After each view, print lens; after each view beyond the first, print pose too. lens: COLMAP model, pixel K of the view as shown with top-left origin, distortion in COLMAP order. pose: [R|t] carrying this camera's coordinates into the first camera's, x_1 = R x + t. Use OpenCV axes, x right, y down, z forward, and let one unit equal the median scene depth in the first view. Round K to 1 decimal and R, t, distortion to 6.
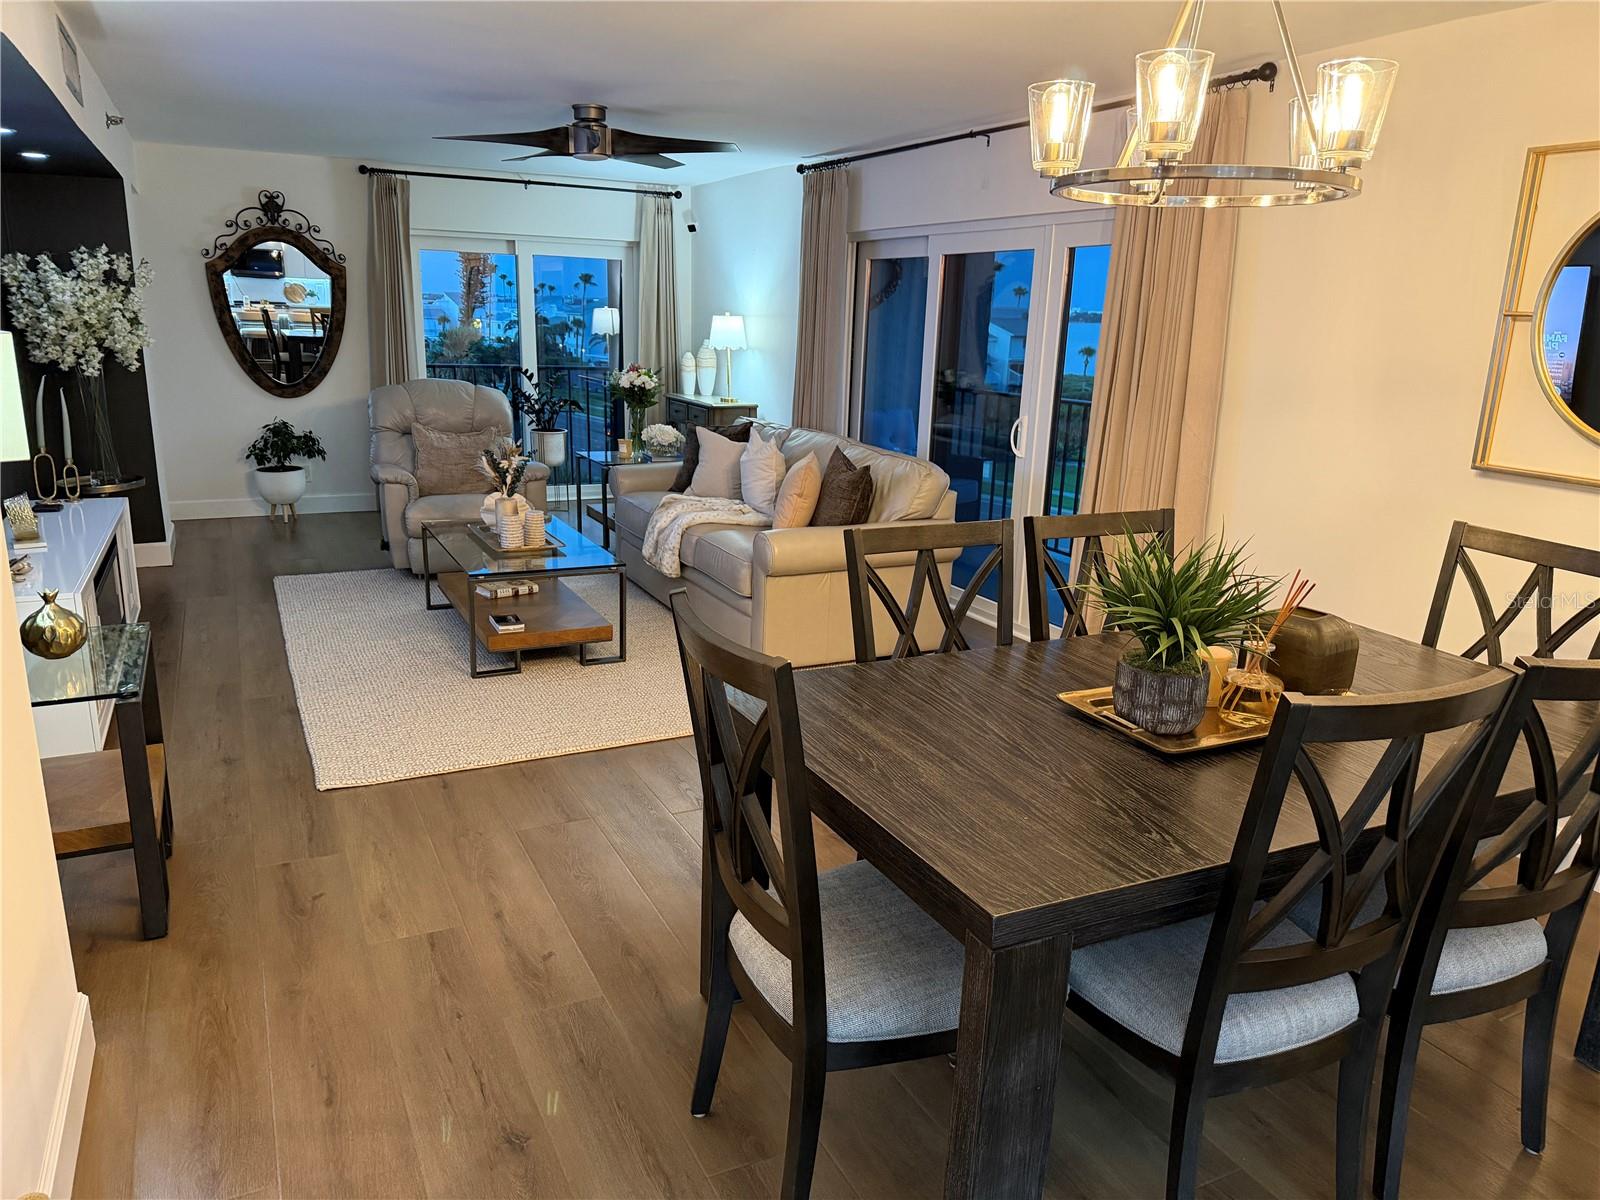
lens RADIAL K [[1135.7, 0, 798.1], [0, 1135.7, 596.5], [0, 0, 1]] dist [0.055202, -0.077398]
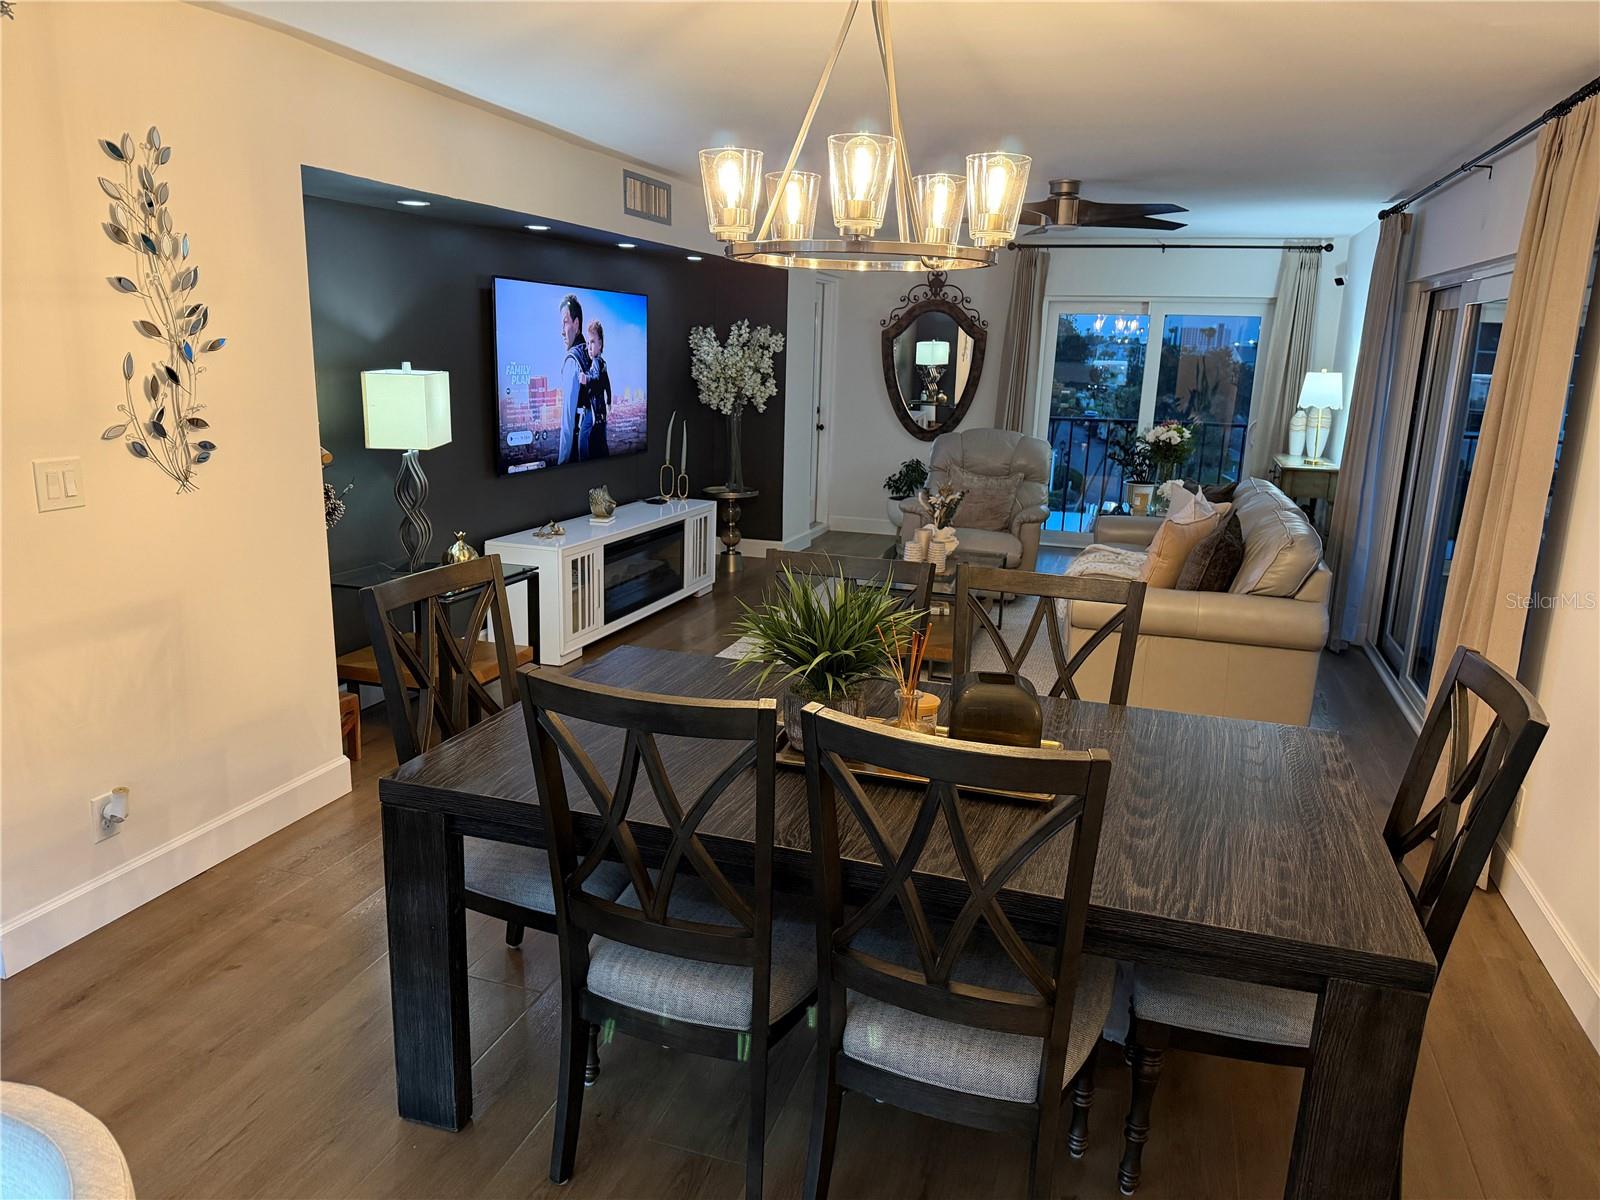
lens RADIAL K [[1136.3, 0, 797.7], [0, 1136.3, 603.7], [0, 0, 1]] dist [0.007244, -0.069793]
pose [[0.720200, 0.142295, -0.679017, 0.297179], [-0.170000, 0.985098, 0.026127, -0.013081], [0.672616, 0.096616, 0.733657, 0.054401]]
